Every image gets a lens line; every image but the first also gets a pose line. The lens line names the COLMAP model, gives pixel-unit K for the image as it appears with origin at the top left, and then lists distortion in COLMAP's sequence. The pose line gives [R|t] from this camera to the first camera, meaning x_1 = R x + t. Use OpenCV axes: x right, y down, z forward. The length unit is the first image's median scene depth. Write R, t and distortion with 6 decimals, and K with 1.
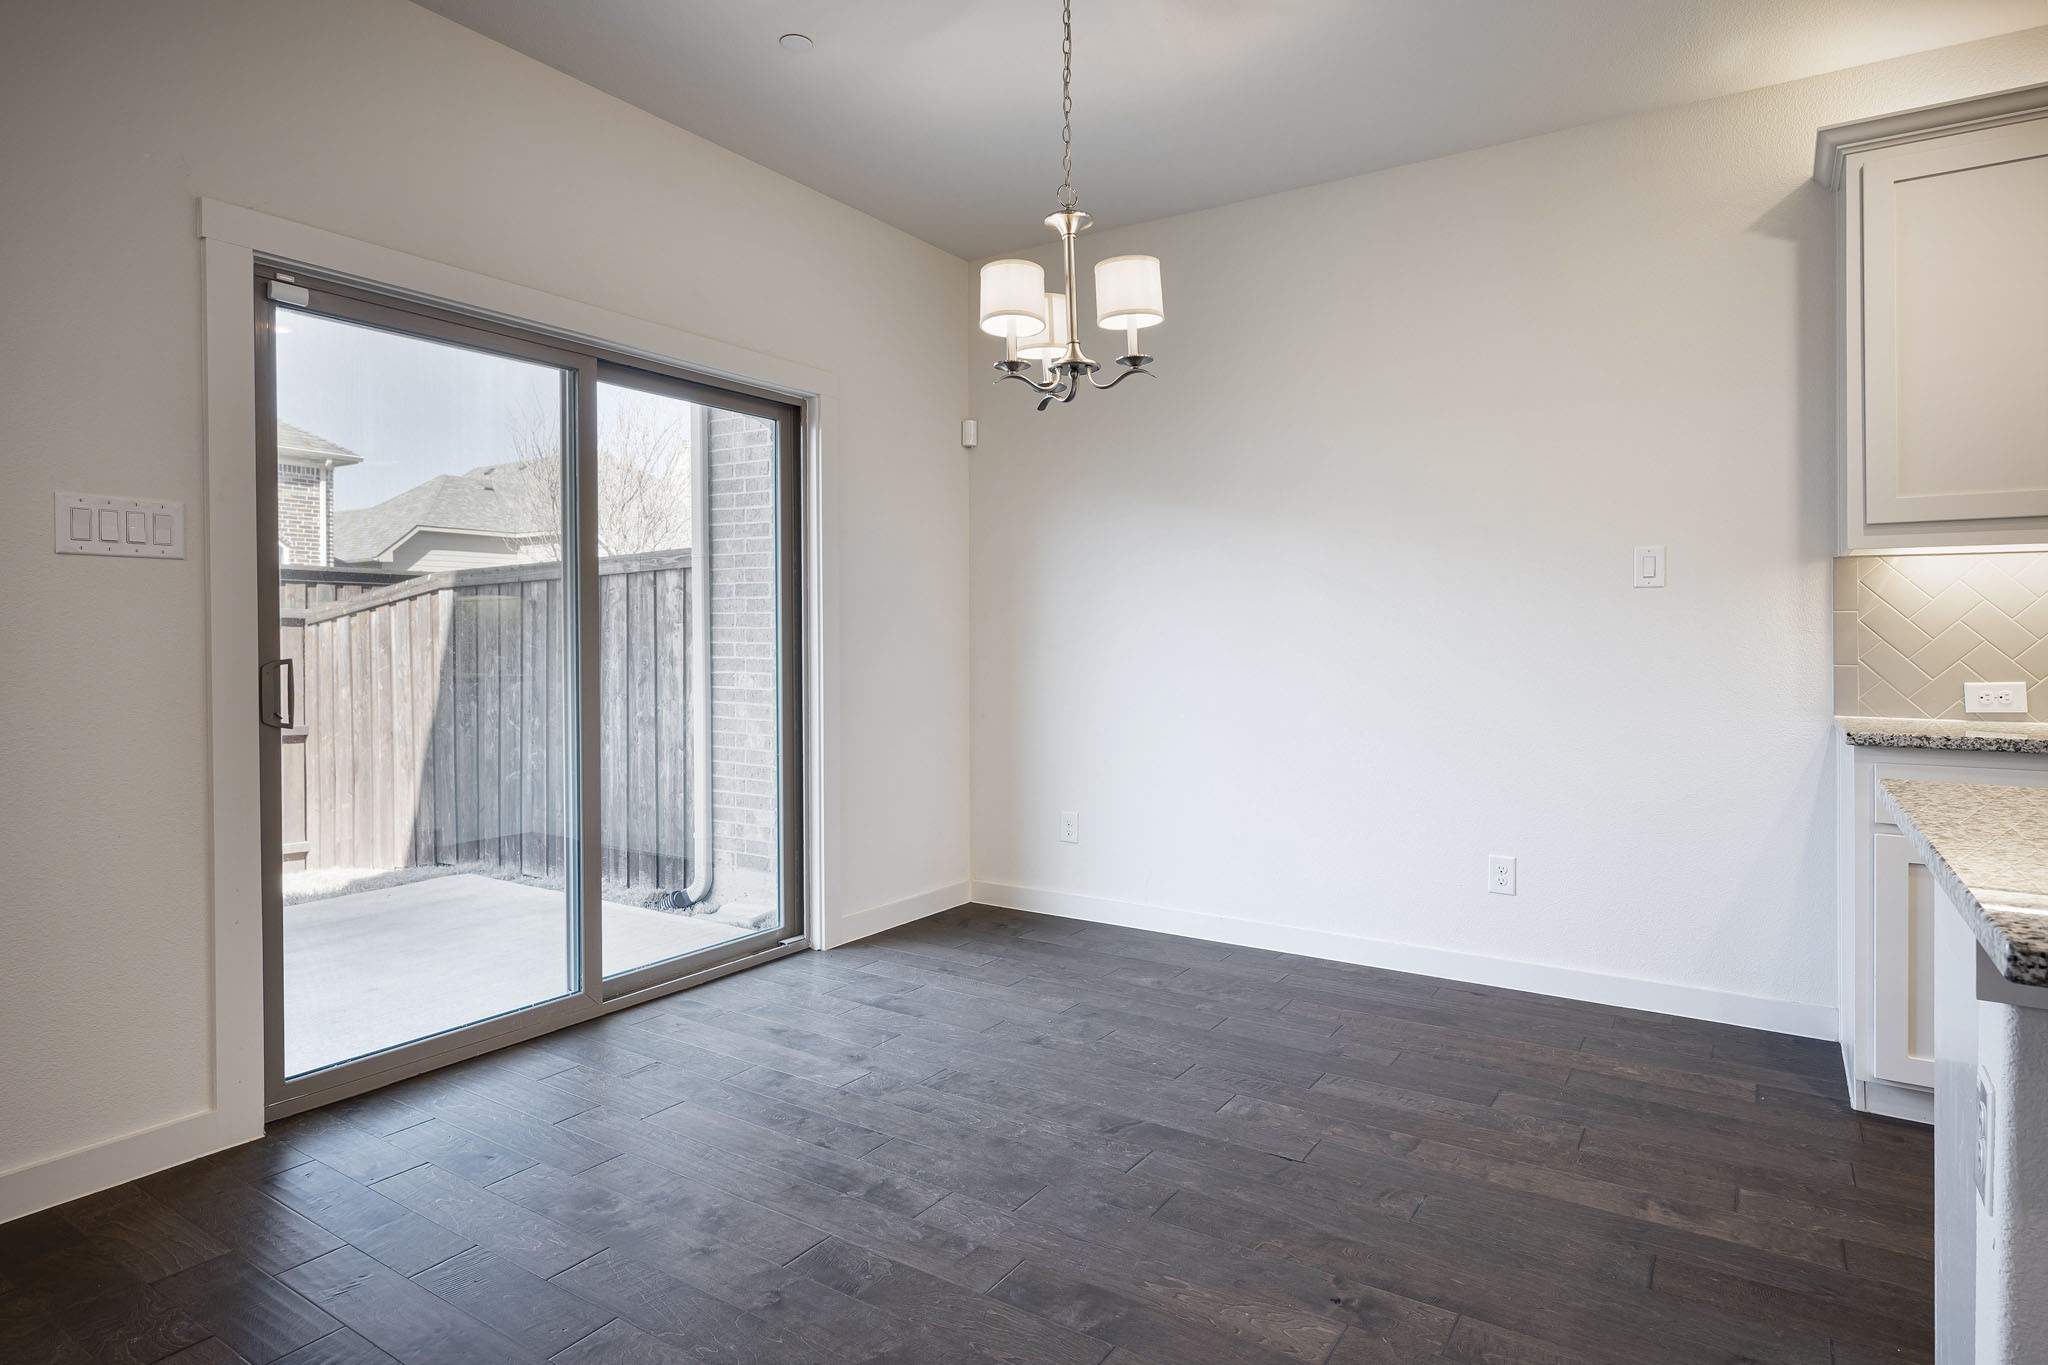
lens RADIAL K [[1103.4, 0, 1041.9], [0, 1103.4, 613.8], [0, 0, 1]] dist [0.019711, -0.005555]
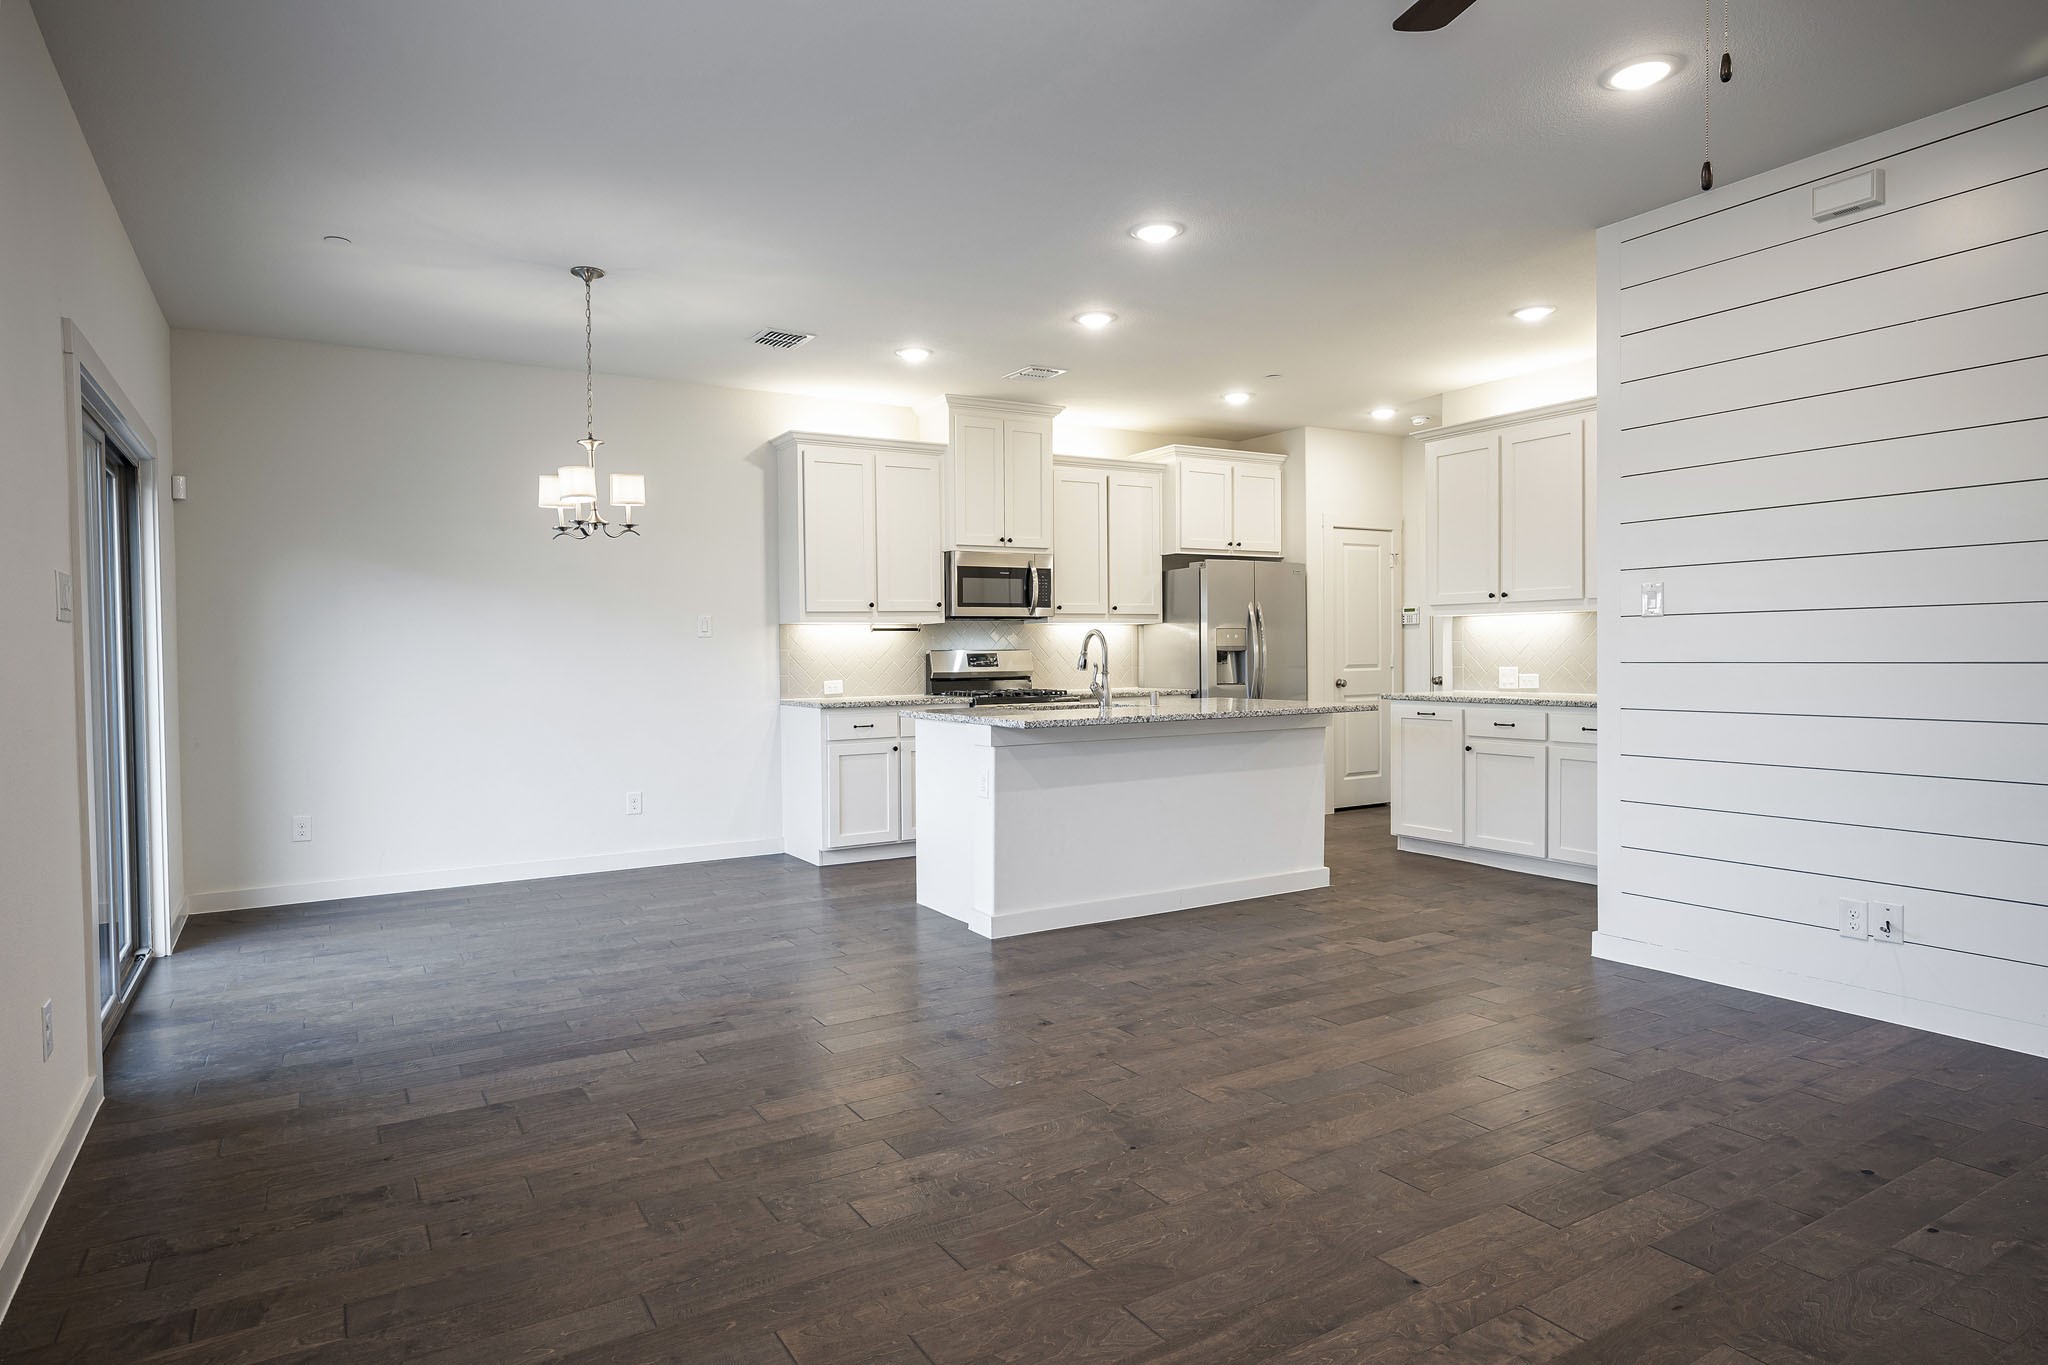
lens RADIAL K [[1118.2, 0, 1034.7], [0, 1118.2, 671.3], [0, 0, 1]] dist [0.001242, 0.005479]
pose [[0.412866, -0.026967, 0.910392, -1.023283], [-0.008349, 0.999408, 0.033390, -0.036861], [-0.910753, -0.021387, 0.412397, -0.319048]]
